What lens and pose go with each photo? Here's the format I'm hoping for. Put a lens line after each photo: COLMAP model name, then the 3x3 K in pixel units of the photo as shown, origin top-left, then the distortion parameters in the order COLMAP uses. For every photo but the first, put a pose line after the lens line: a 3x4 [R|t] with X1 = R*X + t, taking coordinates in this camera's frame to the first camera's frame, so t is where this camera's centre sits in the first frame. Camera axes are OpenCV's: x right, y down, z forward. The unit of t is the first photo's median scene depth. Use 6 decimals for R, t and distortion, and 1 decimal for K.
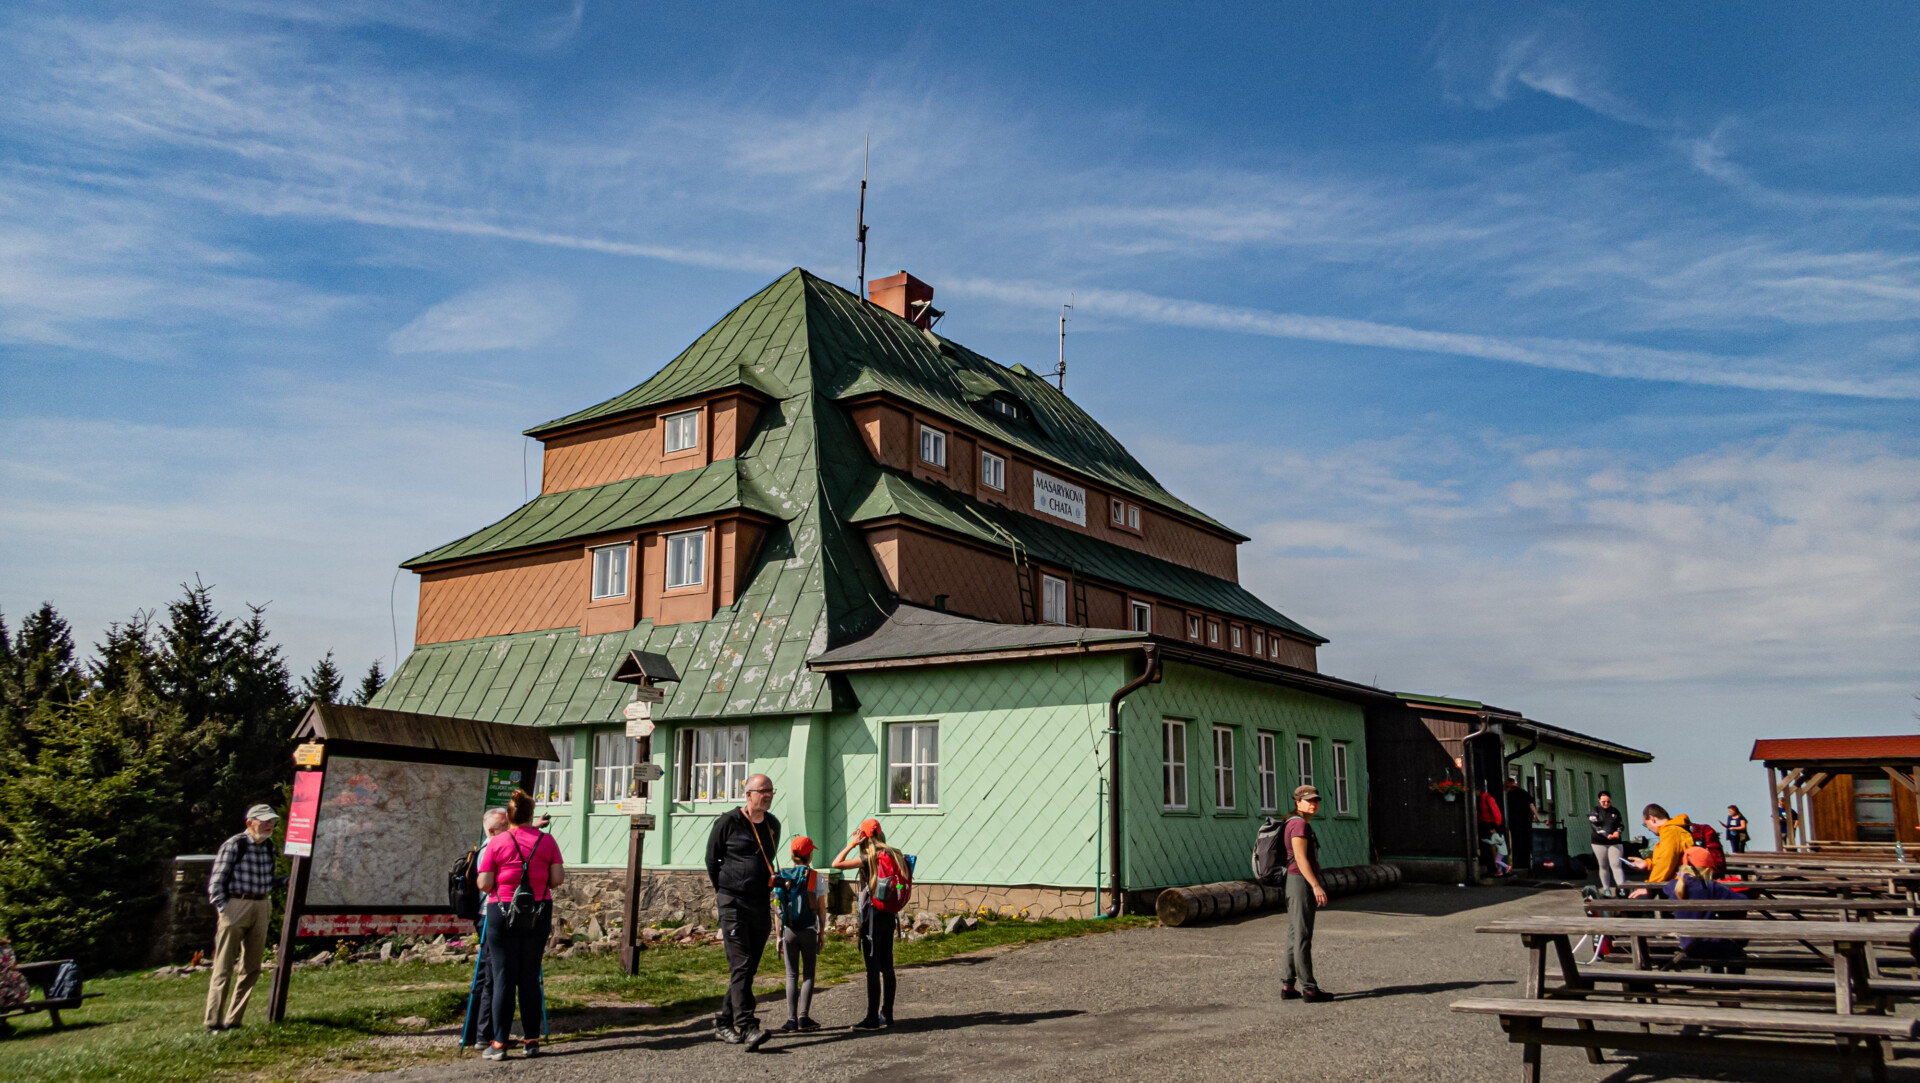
lens RADIAL K [[1391.5, 0, 965.2], [0, 1391.5, 537.5], [0, 0, 1]] dist [-0.004267, -0.005564]
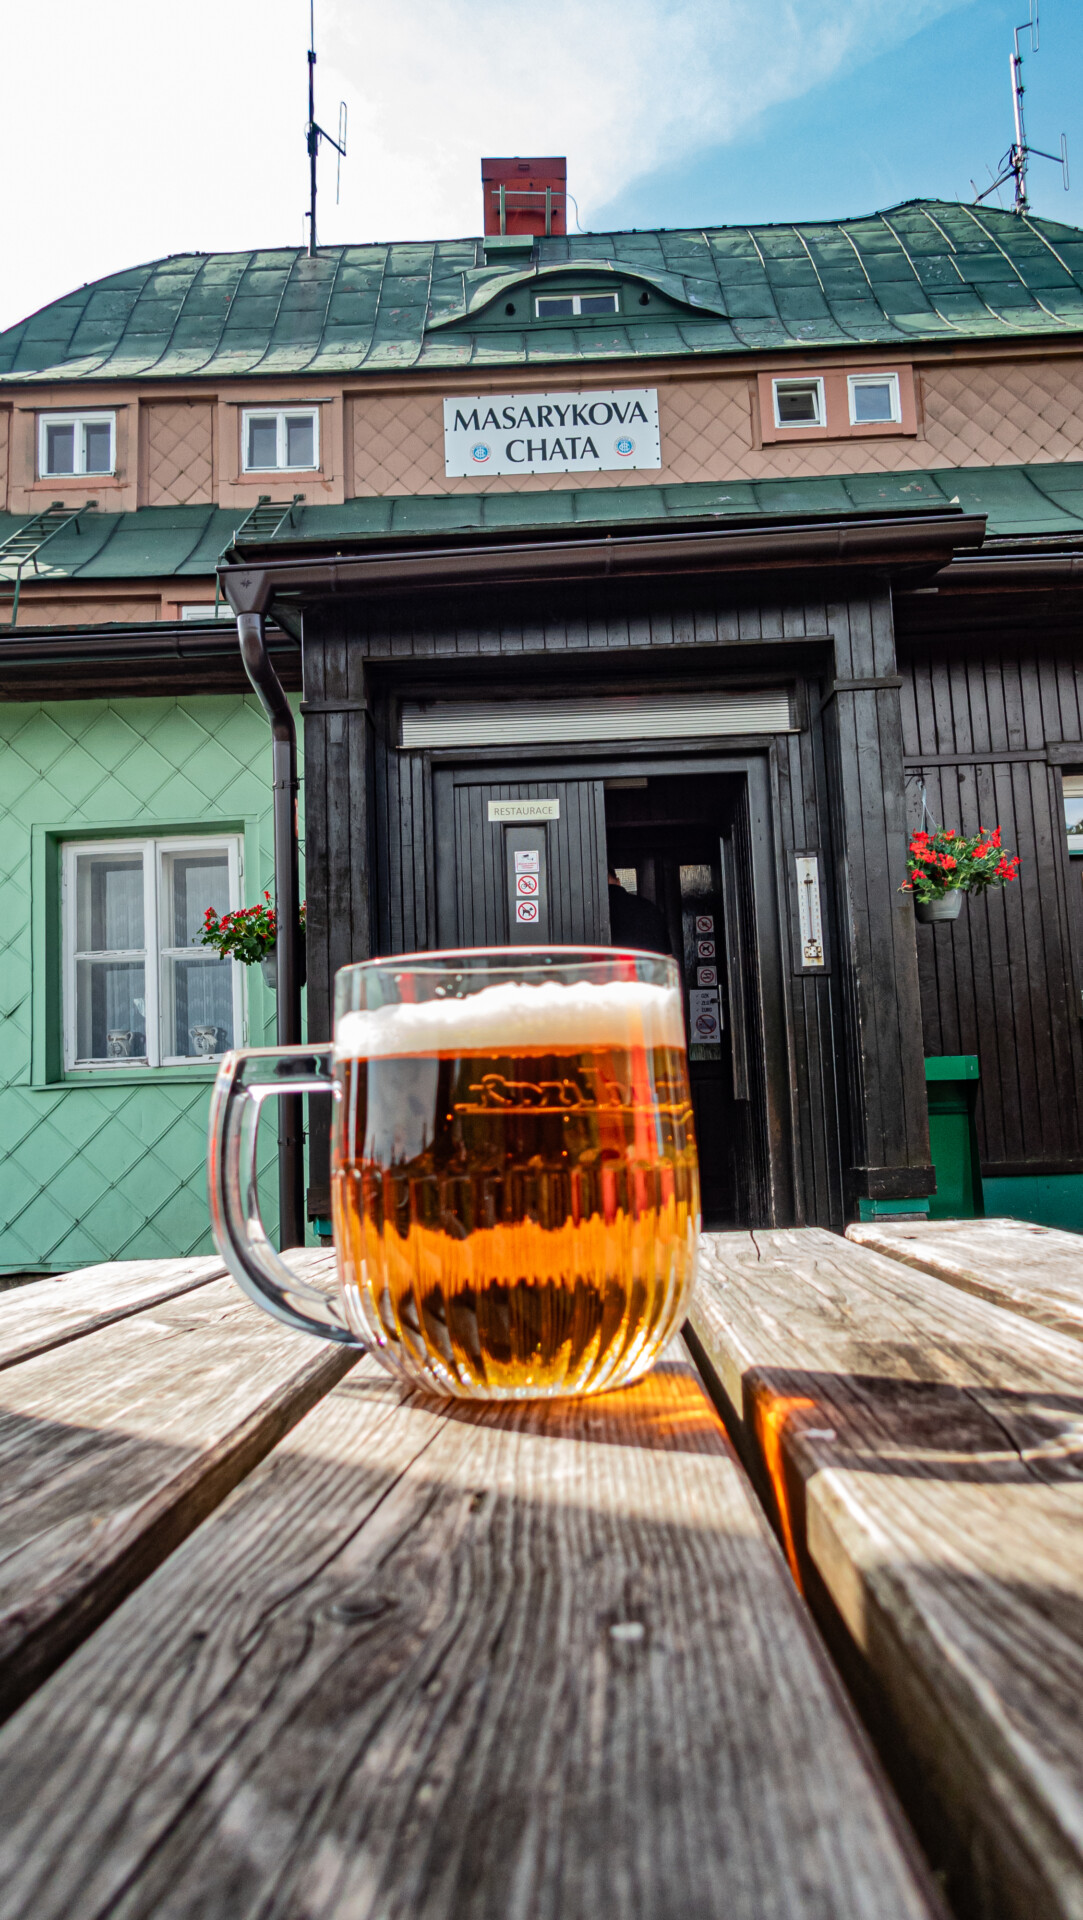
lens RADIAL K [[1391.5, 0, 473.7], [0, 1391.5, 950.6], [0, 0, 1]] dist [-0.004267, -0.005564]
pose [[0.545855, -0.117818, -0.829555, 0.509568], [0.202352, 0.979295, -0.005935, 0.169869], [0.813078, -0.164623, 0.558393, 0.825327]]
